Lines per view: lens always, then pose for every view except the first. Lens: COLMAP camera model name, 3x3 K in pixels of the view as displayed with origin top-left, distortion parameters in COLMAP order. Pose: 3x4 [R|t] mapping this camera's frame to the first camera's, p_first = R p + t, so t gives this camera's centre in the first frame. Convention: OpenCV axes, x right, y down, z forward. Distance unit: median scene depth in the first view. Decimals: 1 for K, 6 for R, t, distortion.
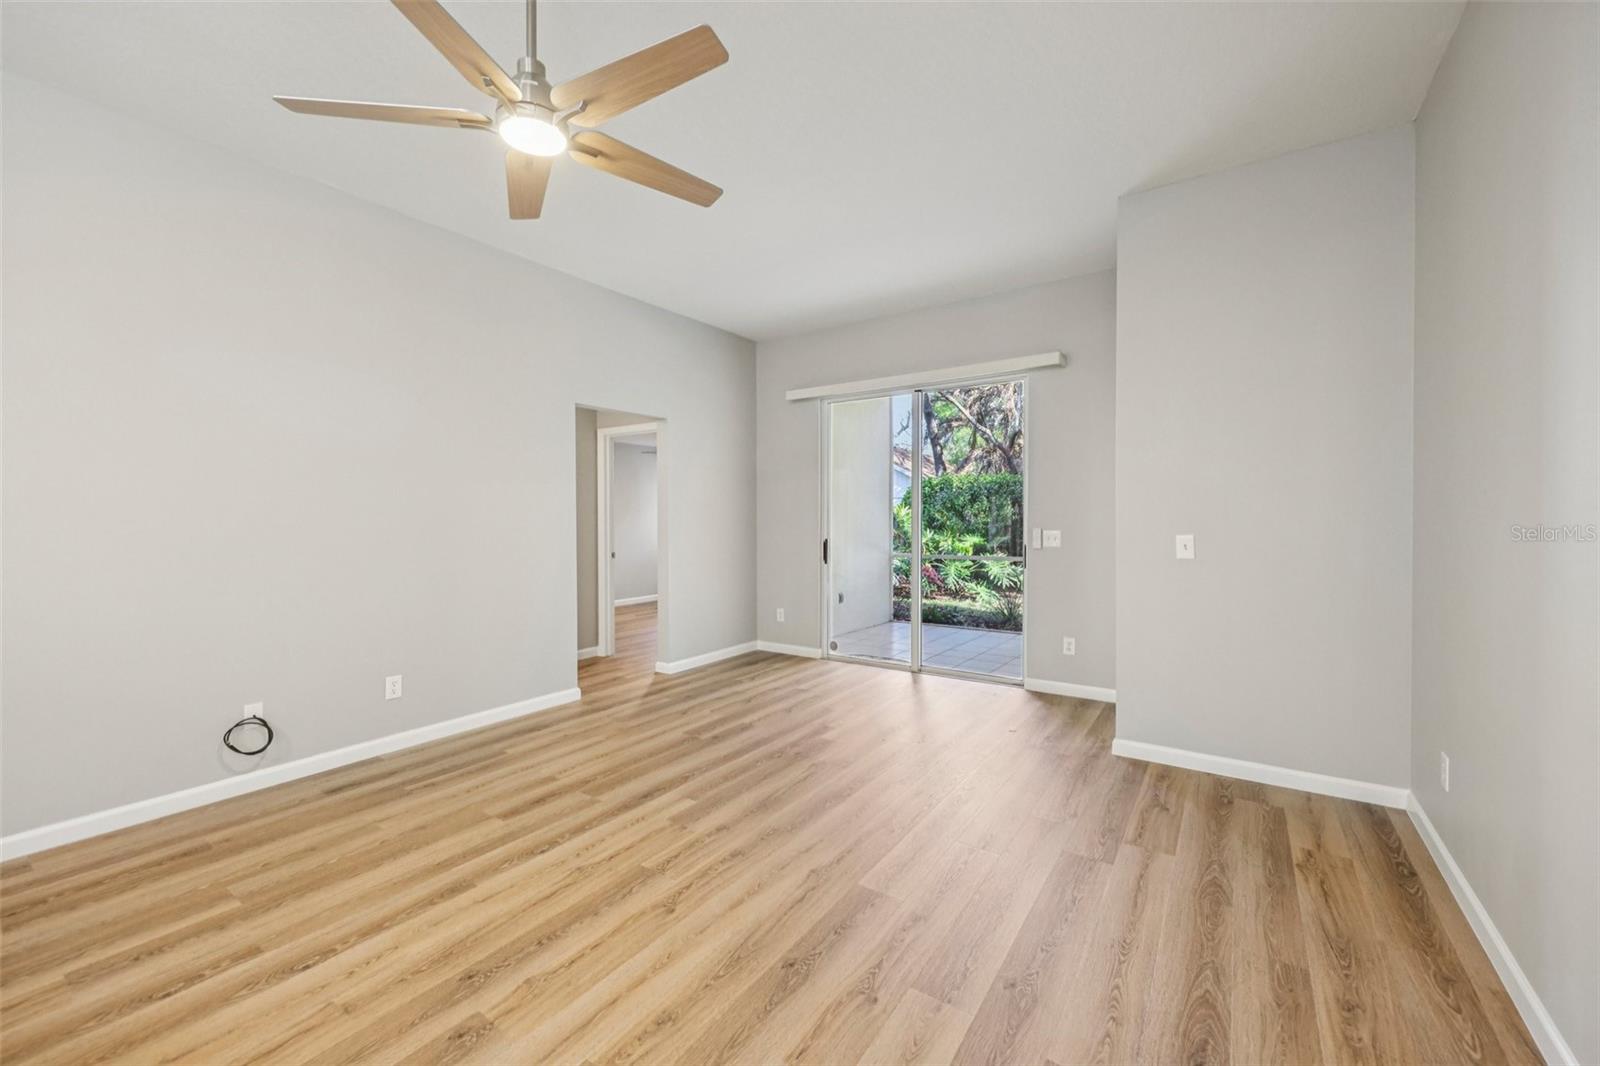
lens RADIAL K [[630.1, 0, 796.3], [0, 630.1, 522.9], [0, 0, 1]] dist [0.026291, -0.009526]
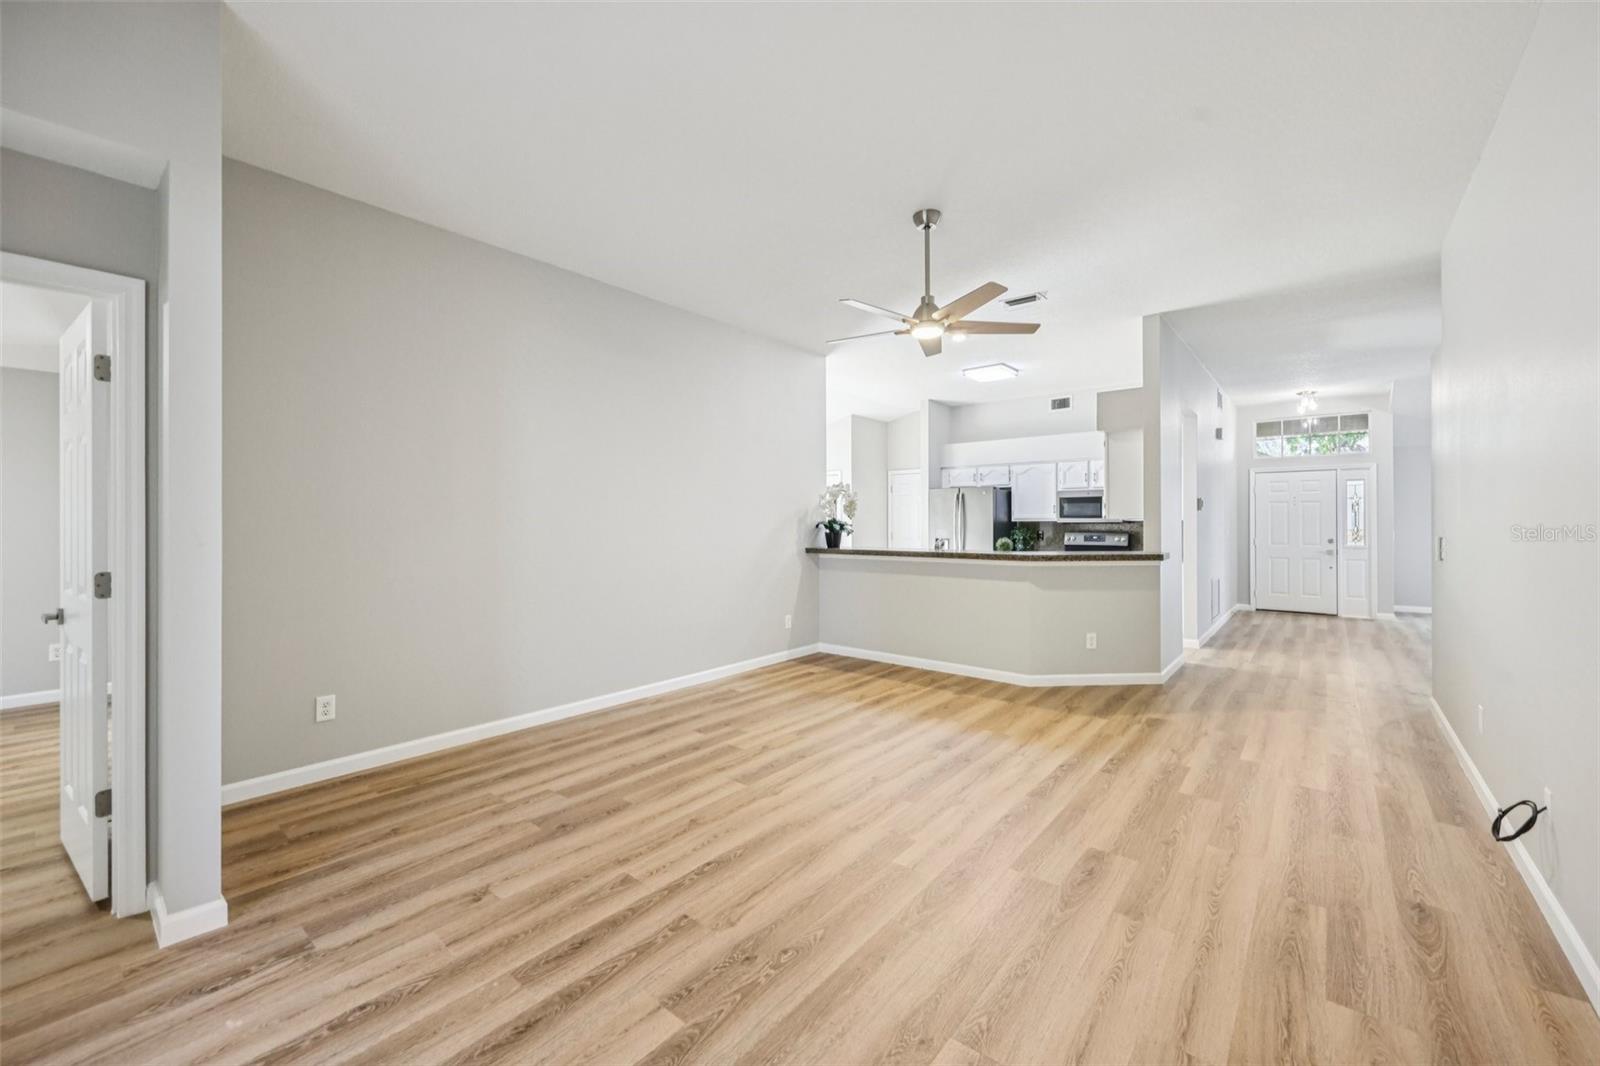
lens RADIAL K [[630.1, 0, 796.3], [0, 630.1, 522.9], [0, 0, 1]] dist [0.026291, -0.009526]
pose [[-0.995843, 0.005896, 0.090900, -0.130710], [0.006422, 0.999964, 0.005494, -0.016403], [-0.090864, 0.006055, -0.995845, 2.185460]]
